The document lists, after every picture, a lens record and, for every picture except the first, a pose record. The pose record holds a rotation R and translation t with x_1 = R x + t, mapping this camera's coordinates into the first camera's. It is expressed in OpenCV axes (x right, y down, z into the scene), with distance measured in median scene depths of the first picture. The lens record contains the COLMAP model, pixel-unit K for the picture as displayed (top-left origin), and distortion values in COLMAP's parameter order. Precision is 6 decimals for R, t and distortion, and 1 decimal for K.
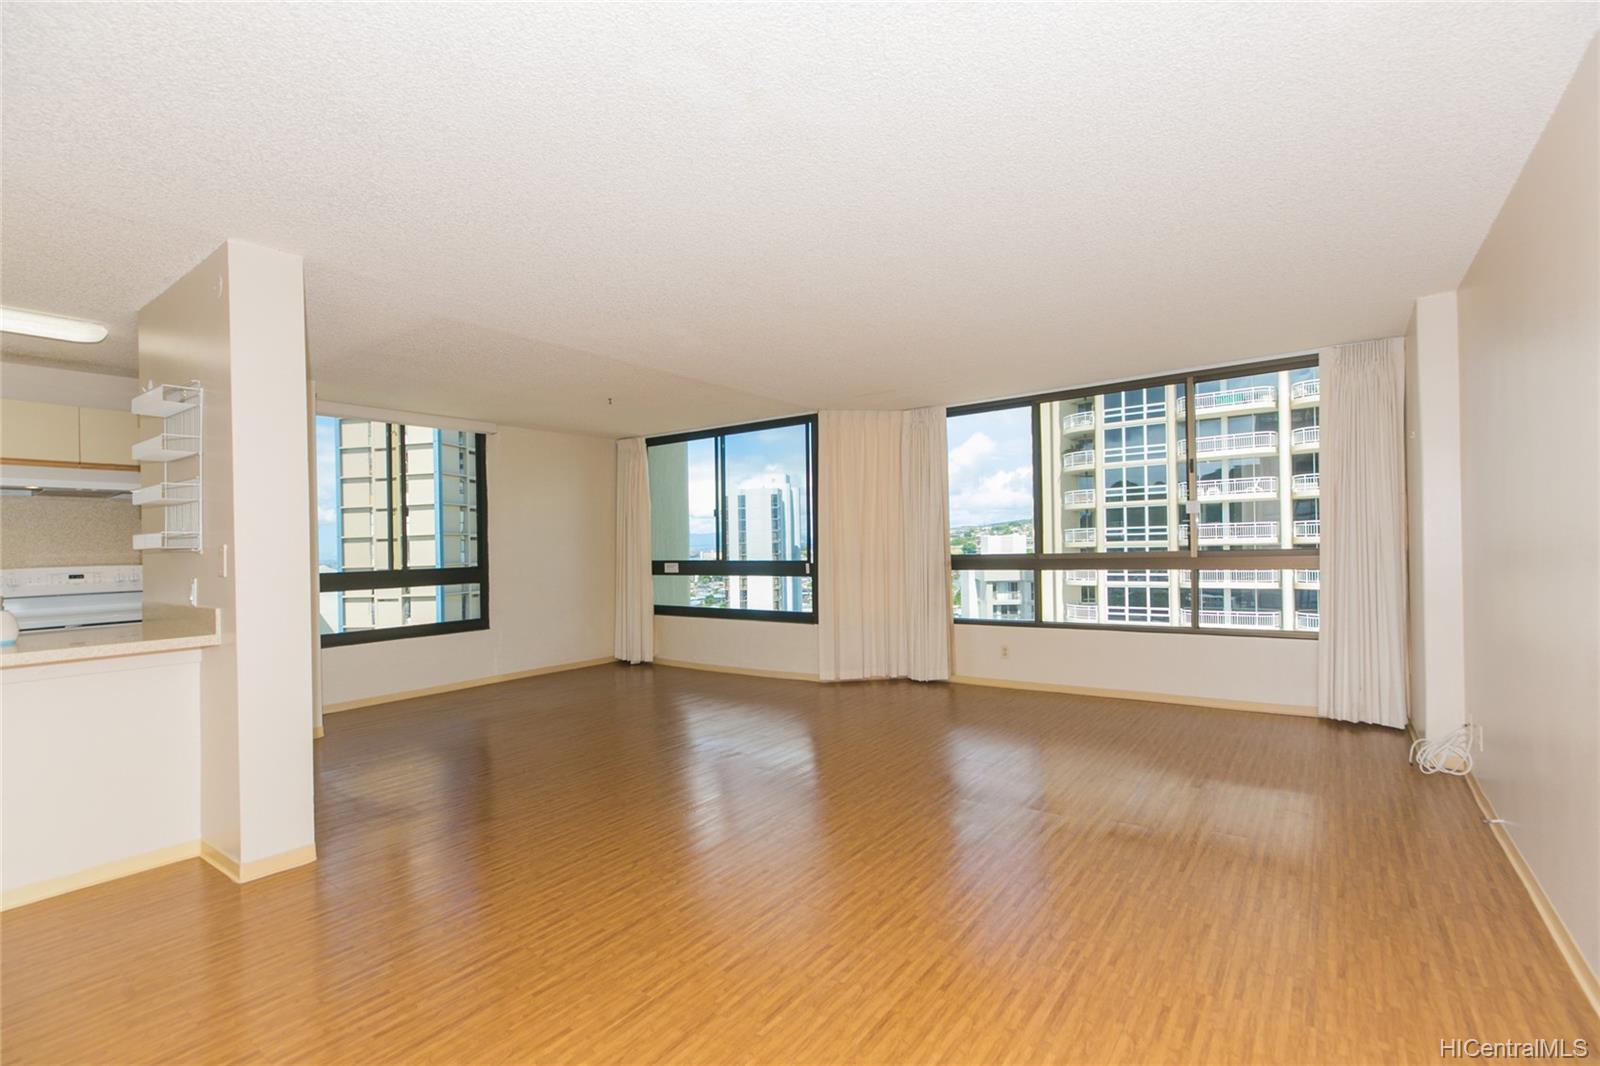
lens RADIAL K [[720.7, 0, 799.0], [0, 720.7, 554.8], [0, 0, 1]] dist [0.011684, -0.004771]
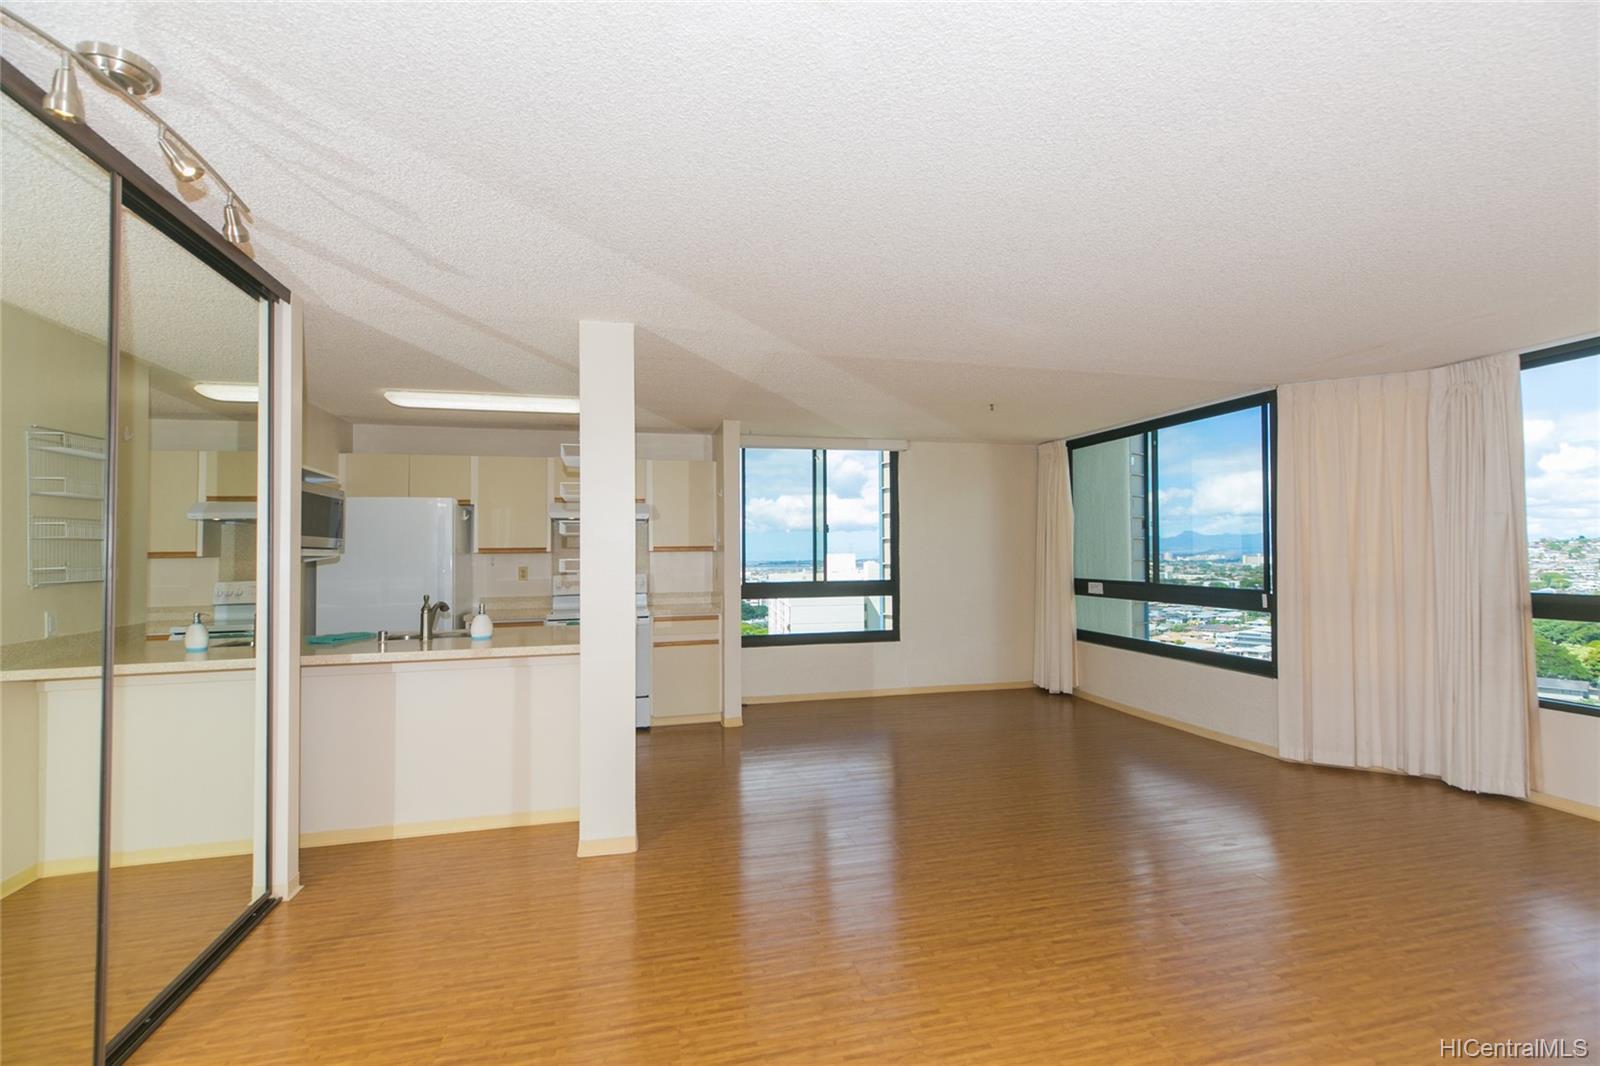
lens RADIAL K [[720.7, 0, 807.3], [0, 720.7, 532.5], [0, 0, 1]] dist [0.011684, -0.004771]
pose [[0.776915, -0.003497, -0.629596, 0.117195], [-0.016423, 0.999532, -0.025818, -0.024009], [0.629392, 0.030398, 0.776493, 0.130146]]
